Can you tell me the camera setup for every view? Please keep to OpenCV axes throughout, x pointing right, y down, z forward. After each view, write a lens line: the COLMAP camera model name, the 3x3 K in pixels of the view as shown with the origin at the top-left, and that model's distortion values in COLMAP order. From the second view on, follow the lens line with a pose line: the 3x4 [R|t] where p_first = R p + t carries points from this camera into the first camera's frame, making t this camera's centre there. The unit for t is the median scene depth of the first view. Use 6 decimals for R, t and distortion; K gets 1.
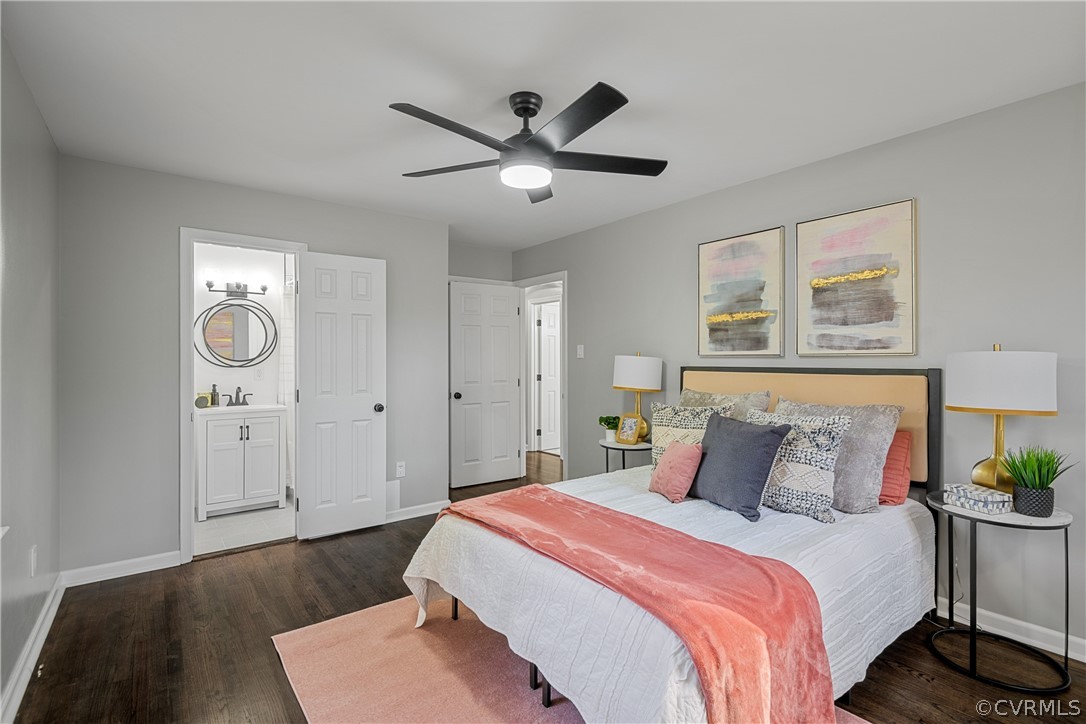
lens RADIAL K [[497.6, 0, 546.9], [0, 497.6, 359.6], [0, 0, 1]] dist [-0.002061, -0.000118]
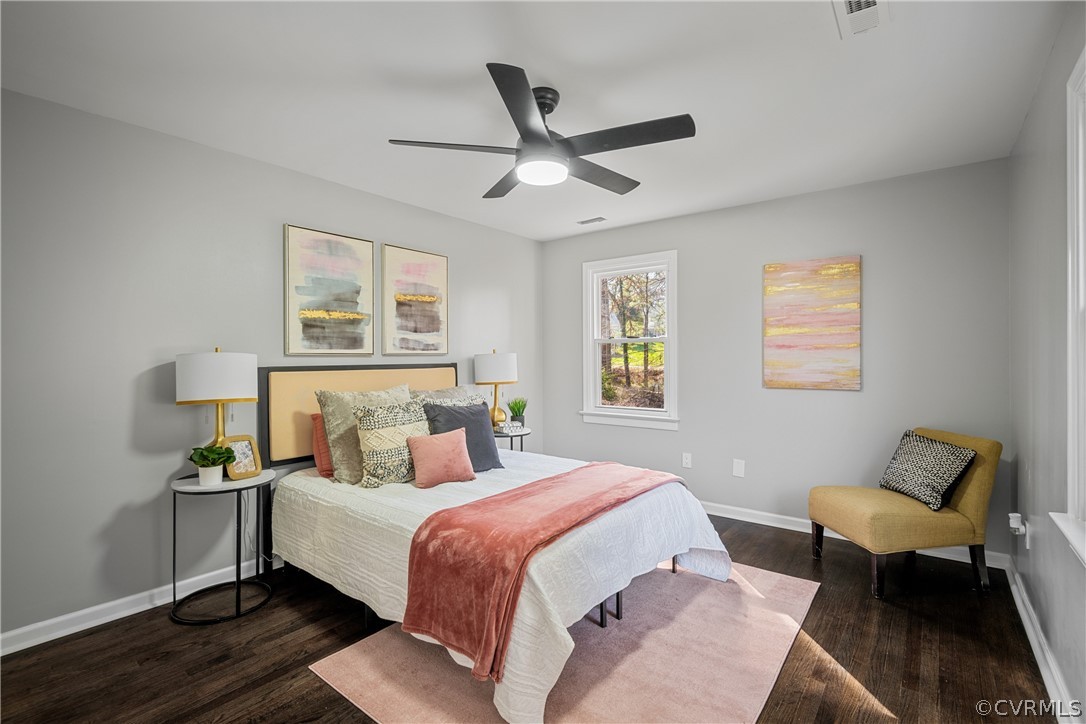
lens RADIAL K [[497.6, 0, 546.1], [0, 497.6, 360.1], [0, 0, 1]] dist [-0.002061, -0.000118]
pose [[-0.237147, -0.011354, 0.971407, -0.707450], [-0.002353, 0.999935, 0.011113, -0.008184], [-0.971471, 0.000350, -0.237159, 0.847893]]
